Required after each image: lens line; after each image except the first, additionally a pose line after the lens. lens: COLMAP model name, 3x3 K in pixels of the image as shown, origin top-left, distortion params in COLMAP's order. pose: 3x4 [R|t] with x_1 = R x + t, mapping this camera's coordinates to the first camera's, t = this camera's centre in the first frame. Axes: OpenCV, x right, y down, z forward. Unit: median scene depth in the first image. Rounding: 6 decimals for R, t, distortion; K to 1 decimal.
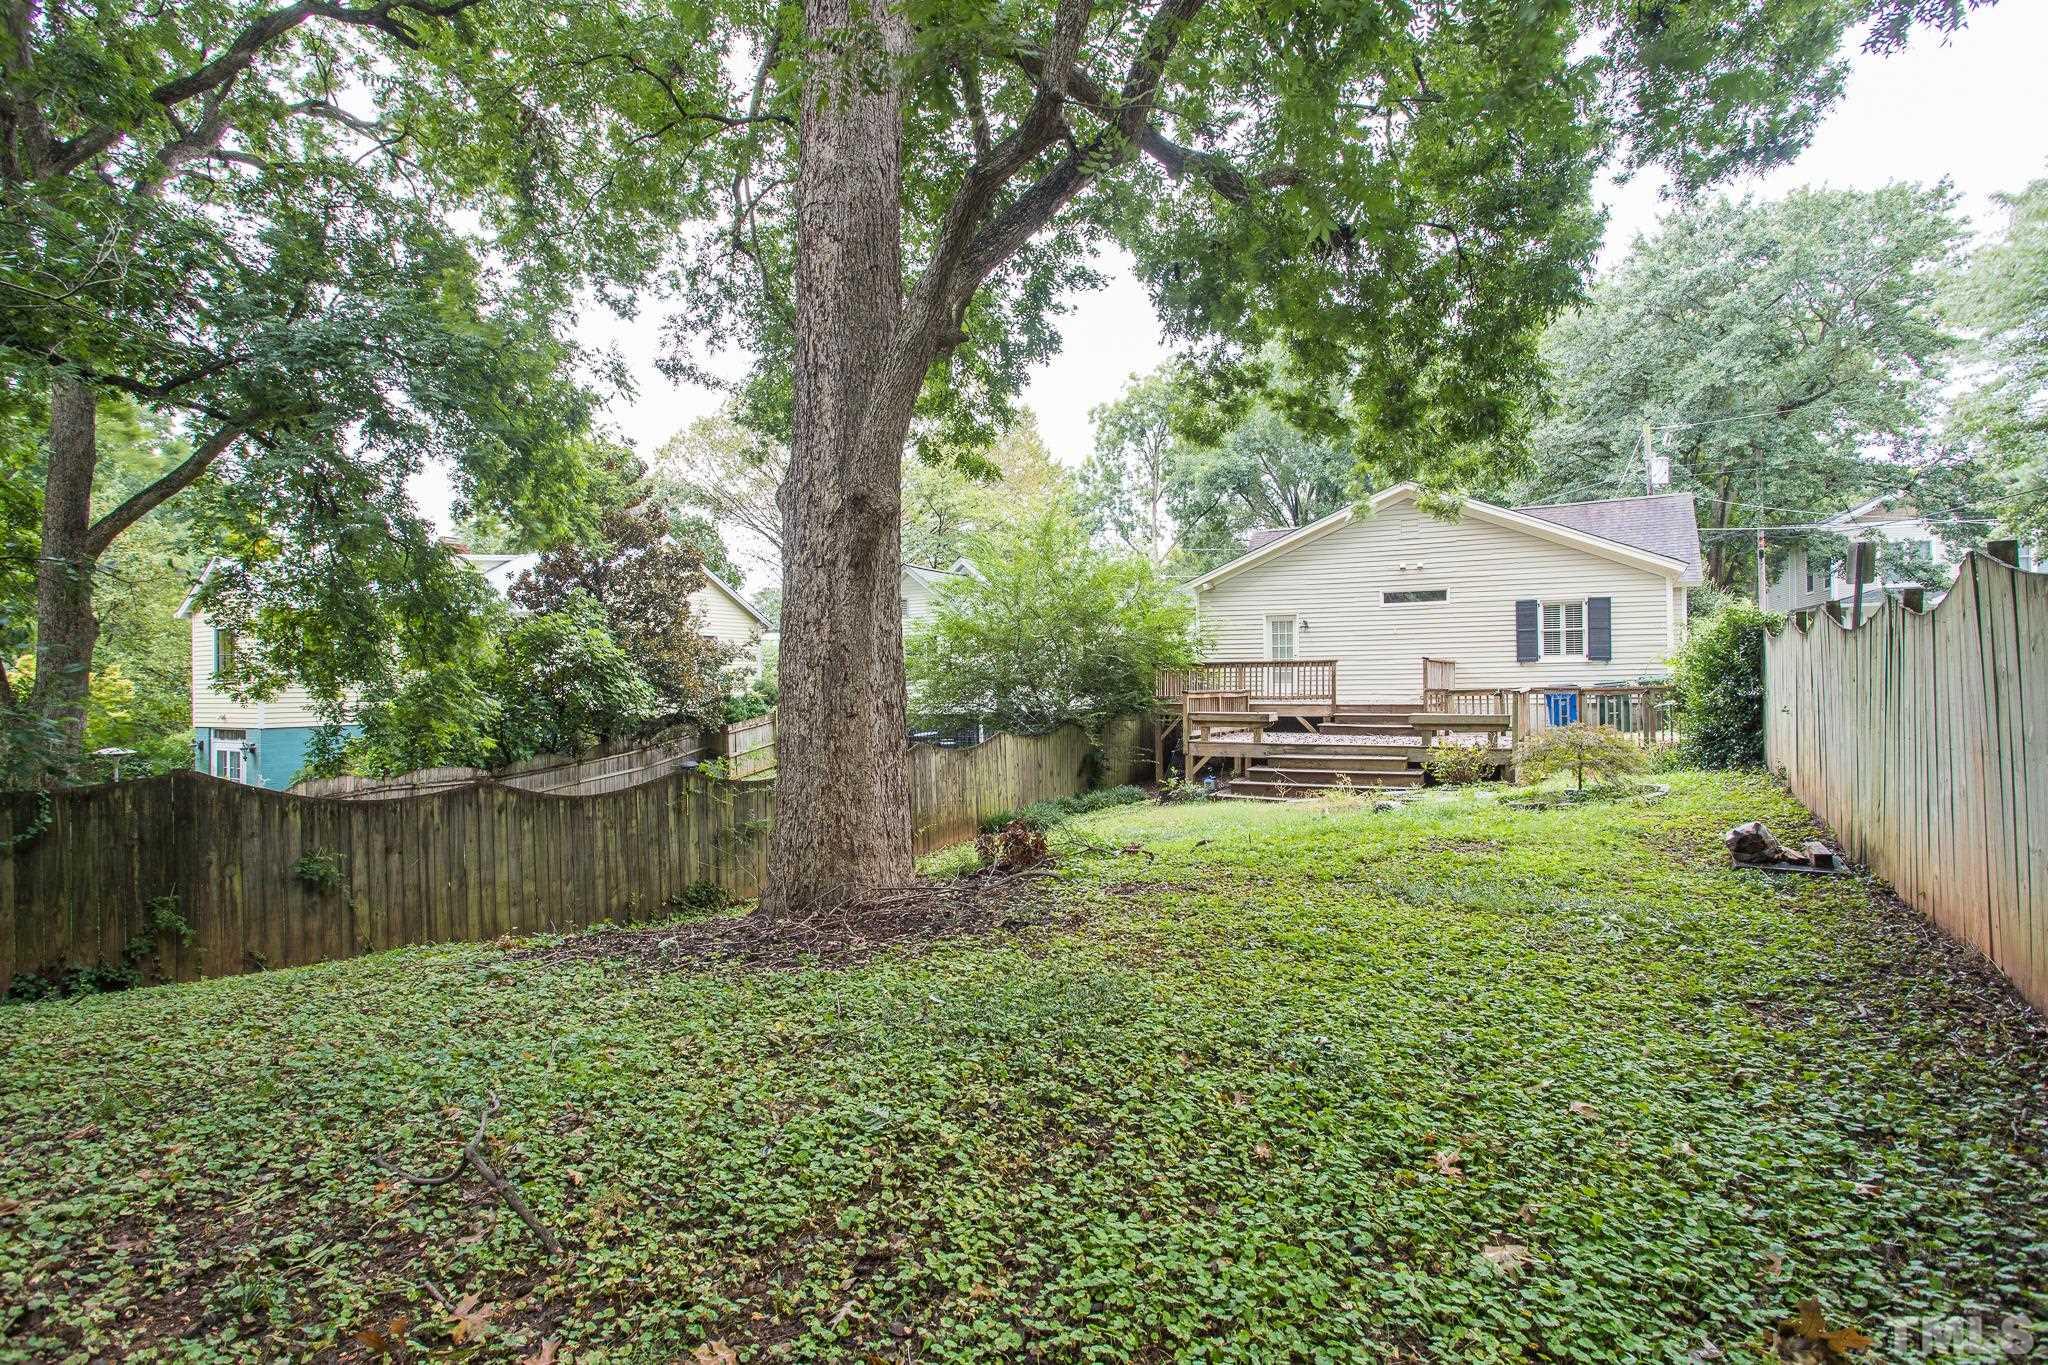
lens RADIAL K [[1006.1, 0, 1024.0], [0, 1006.1, 682.5], [0, 0, 1]] dist [-0.000169, -0.000013]
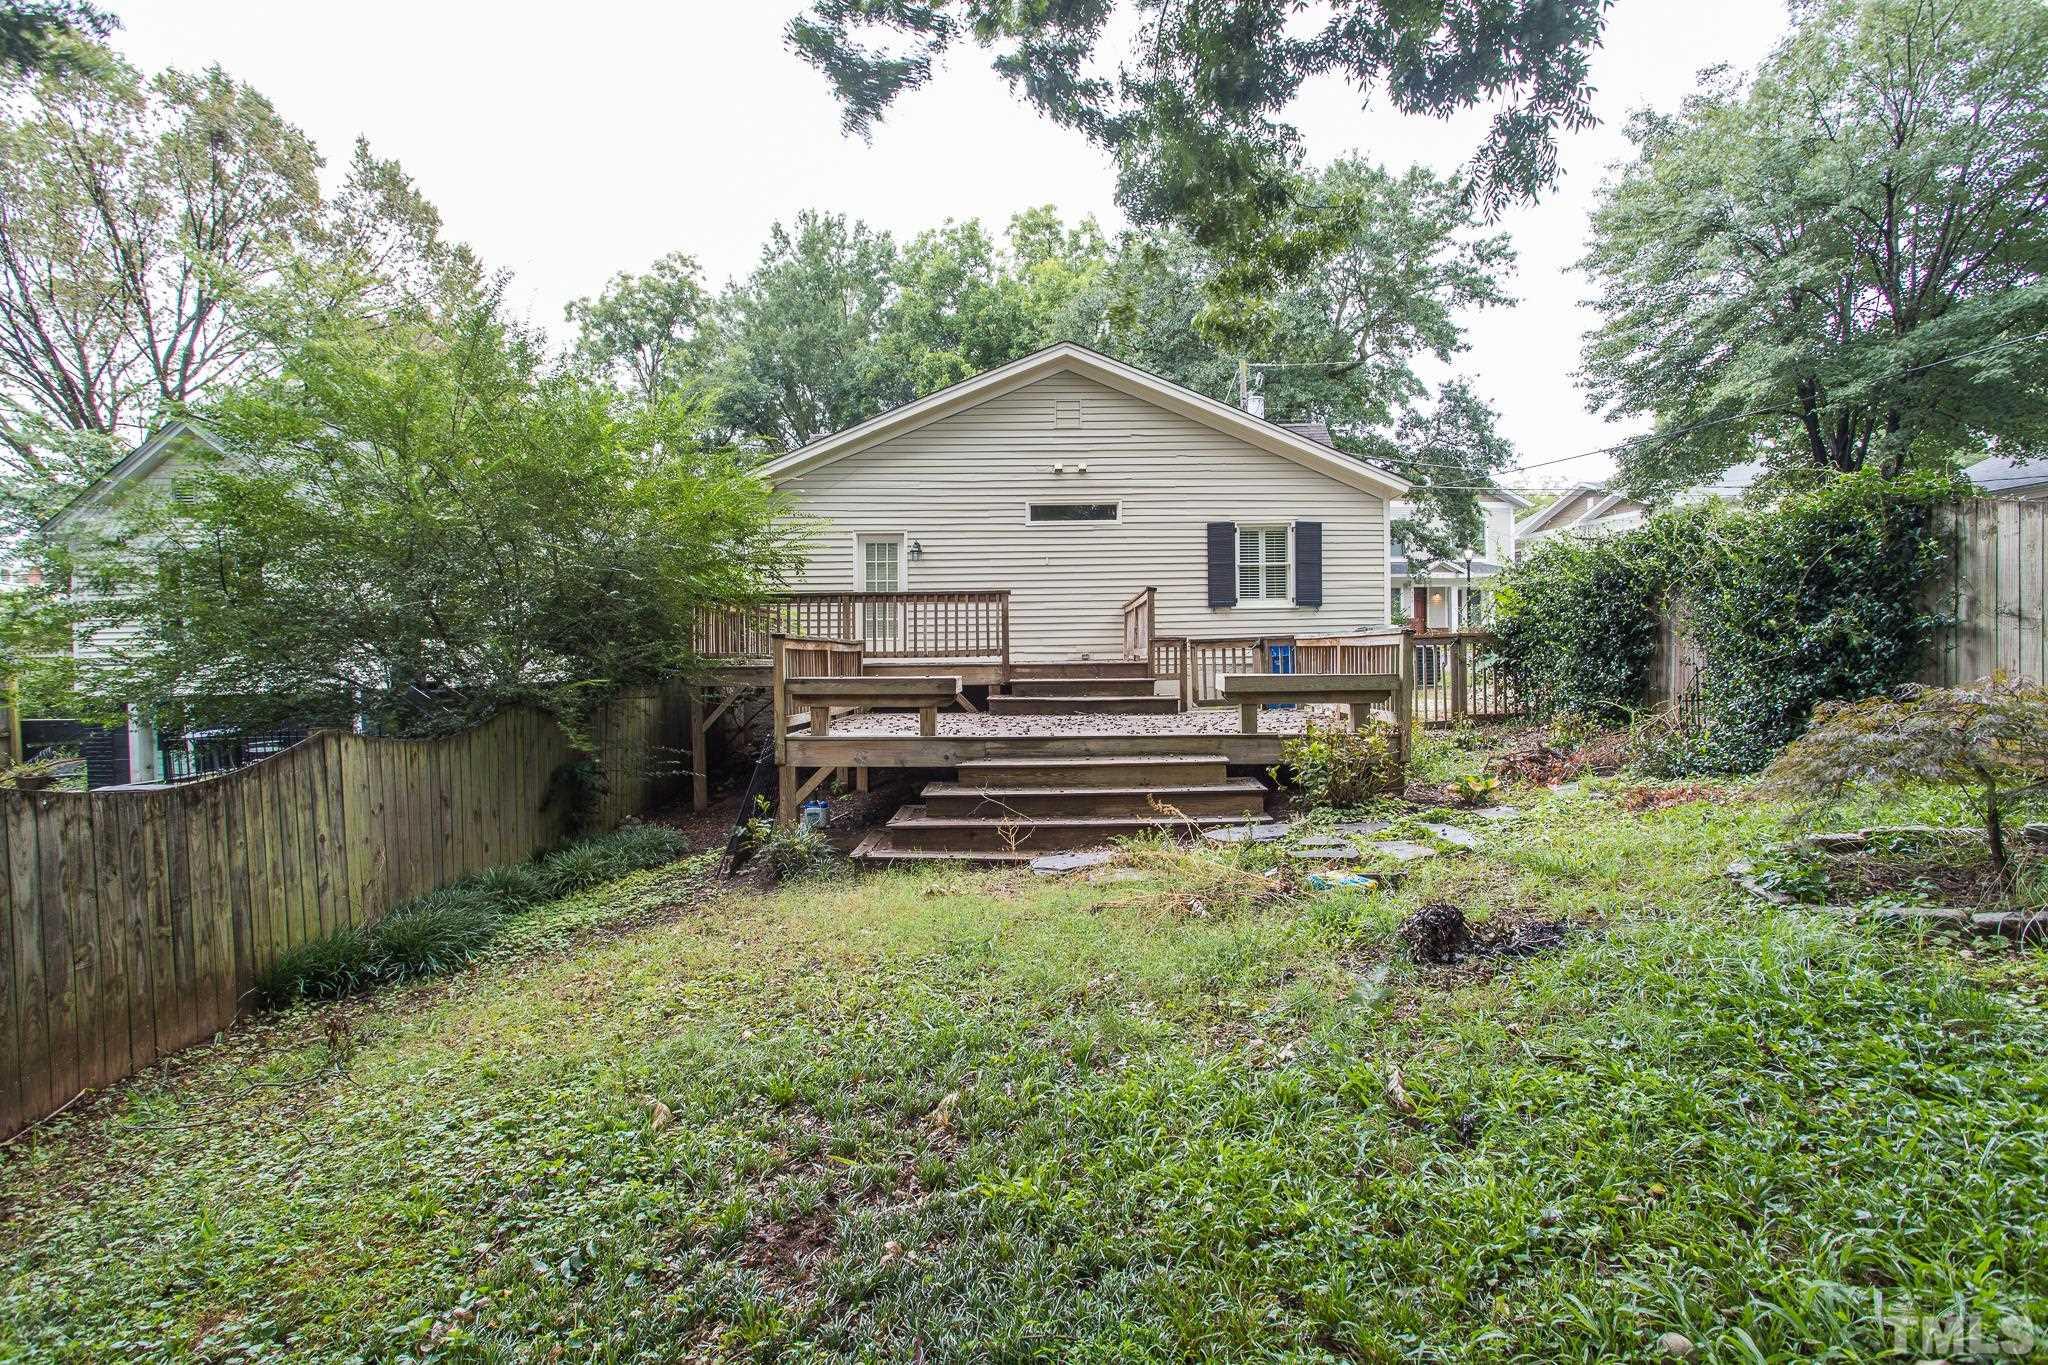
lens RADIAL K [[985.6, 0, 1025.8], [0, 985.6, 658.2], [0, 0, 1]] dist [-0.070980, 0.000000]
pose [[0.872951, -0.000156, 0.487808, 0.030047], [0.001148, 0.999998, -0.001735, 0.018701], [-0.487807, 0.002074, 0.872949, 0.467595]]
